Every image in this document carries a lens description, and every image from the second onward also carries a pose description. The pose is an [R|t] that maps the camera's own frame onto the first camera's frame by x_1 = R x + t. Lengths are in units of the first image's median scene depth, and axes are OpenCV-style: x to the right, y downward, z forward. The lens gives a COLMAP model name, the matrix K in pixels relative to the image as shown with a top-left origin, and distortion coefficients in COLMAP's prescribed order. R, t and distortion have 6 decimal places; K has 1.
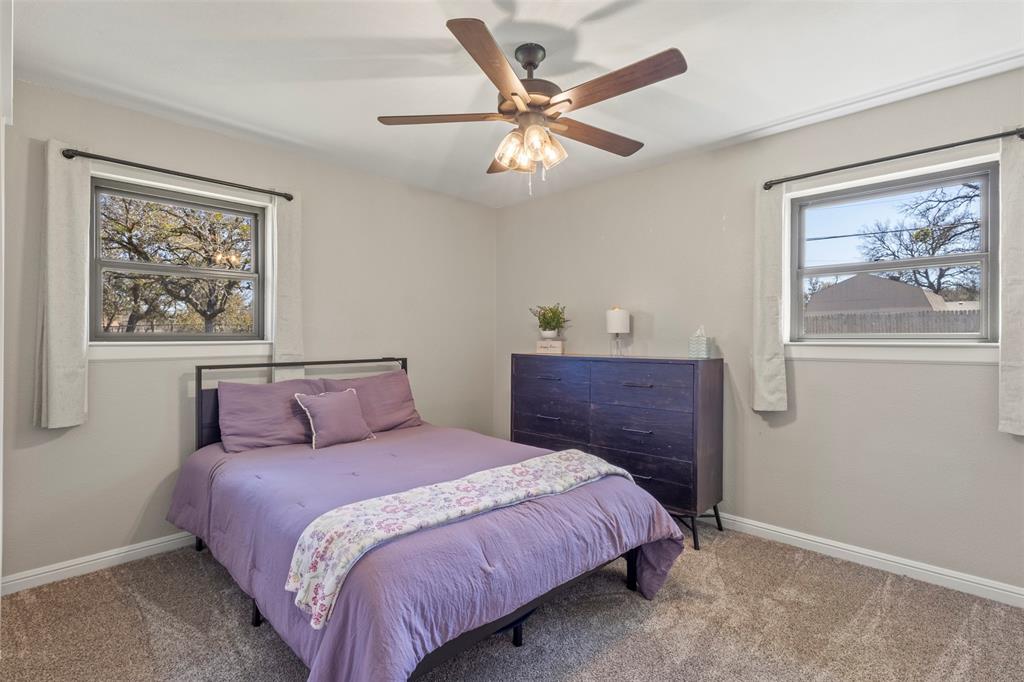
lens RADIAL K [[473.3, 0, 510.2], [0, 473.3, 339.2], [0, 0, 1]] dist [-0.001102, 0.000546]
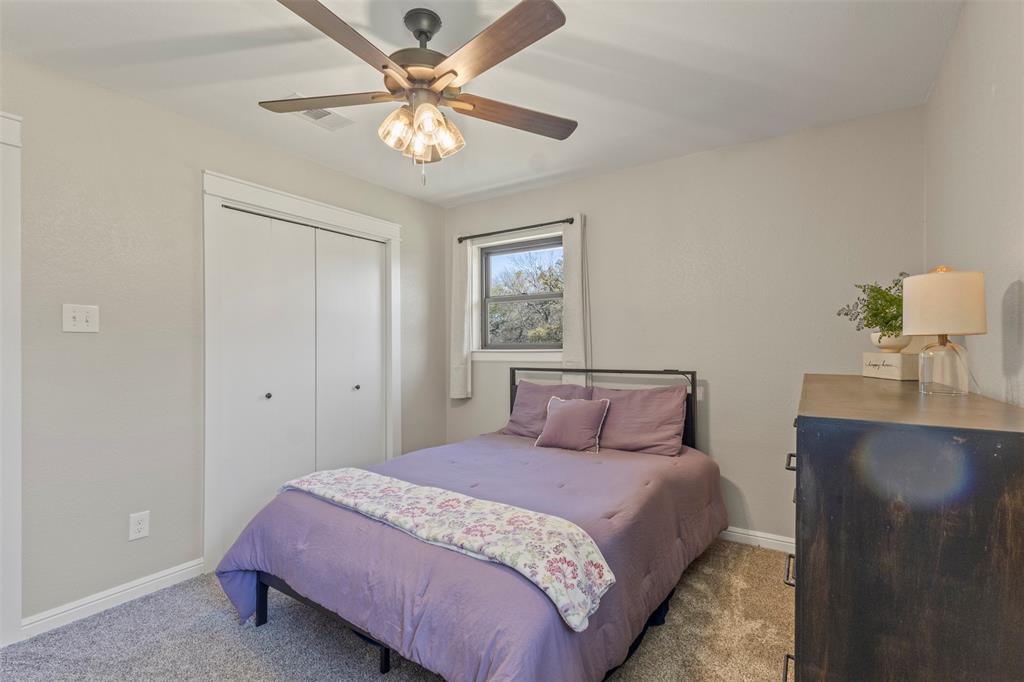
lens RADIAL K [[473.3, 0, 510.2], [0, 473.3, 339.2], [0, 0, 1]] dist [-0.001102, 0.000546]
pose [[0.189895, -0.015509, -0.981682, 0.876049], [0.000513, 0.999877, -0.015697, -0.004694], [0.981804, 0.002477, 0.189879, 0.931678]]
